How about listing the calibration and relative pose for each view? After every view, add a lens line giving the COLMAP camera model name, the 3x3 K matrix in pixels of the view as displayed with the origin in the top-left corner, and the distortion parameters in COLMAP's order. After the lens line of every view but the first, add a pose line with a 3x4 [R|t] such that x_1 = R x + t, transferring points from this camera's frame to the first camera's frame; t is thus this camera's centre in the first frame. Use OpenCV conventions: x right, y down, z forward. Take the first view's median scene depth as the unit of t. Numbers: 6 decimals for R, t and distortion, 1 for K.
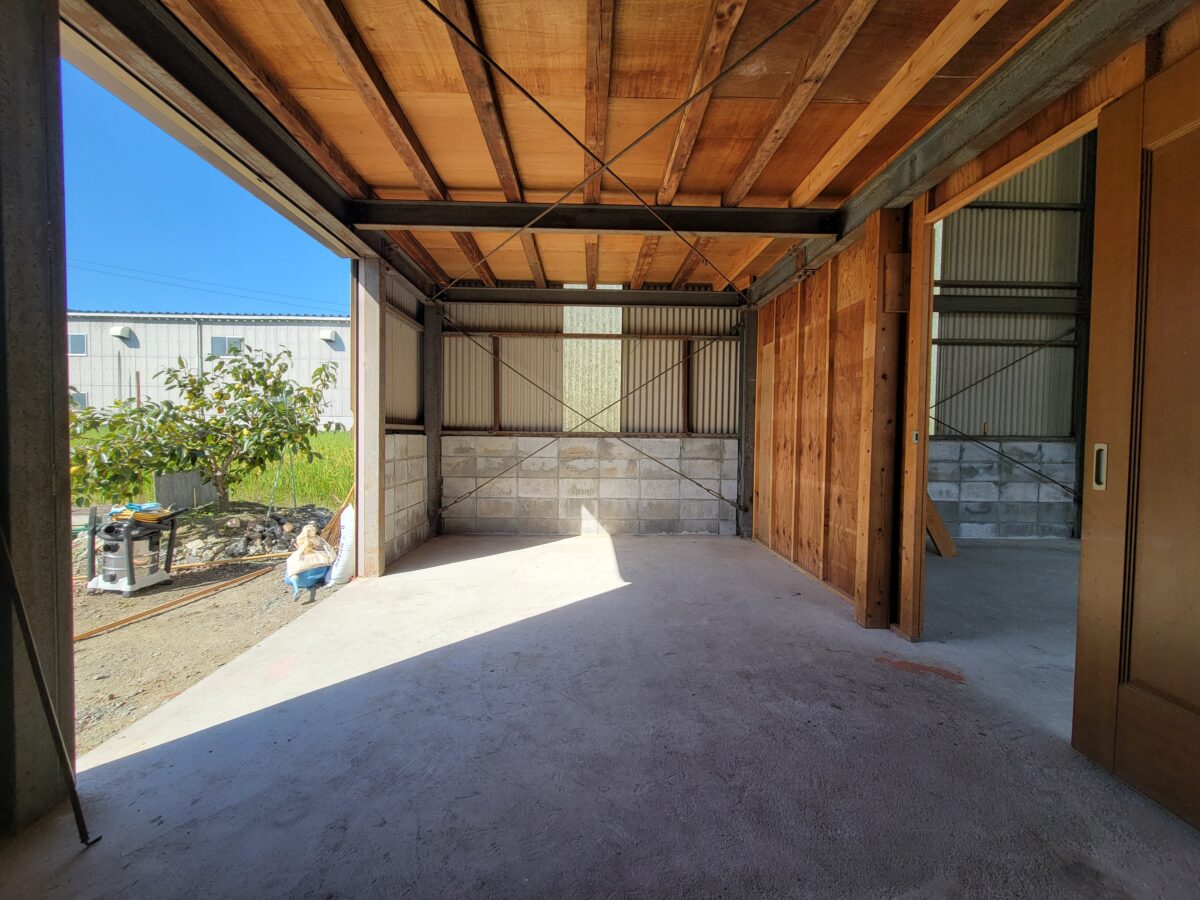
lens RADIAL K [[489.6, 0, 596.6], [0, 489.6, 453.8], [0, 0, 1]] dist [0.003891, -0.003359]
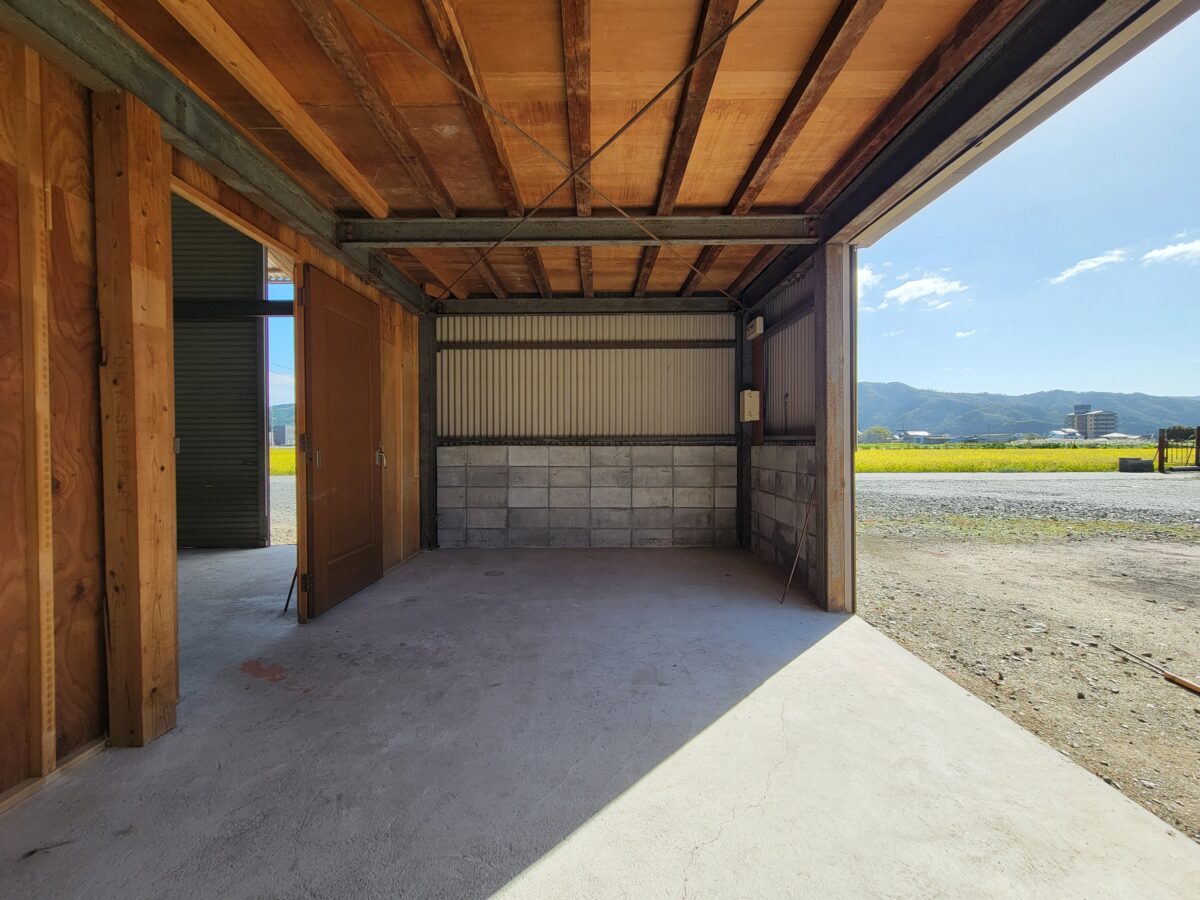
lens RADIAL K [[489.6, 0, 598.4], [0, 489.6, 445.7], [0, 0, 1]] dist [0.003891, -0.003359]
pose [[-0.999757, -0.006986, 0.020900, -0.063828], [-0.005983, 0.998846, 0.047656, -0.086067], [-0.021209, 0.047519, -0.998645, 2.023221]]
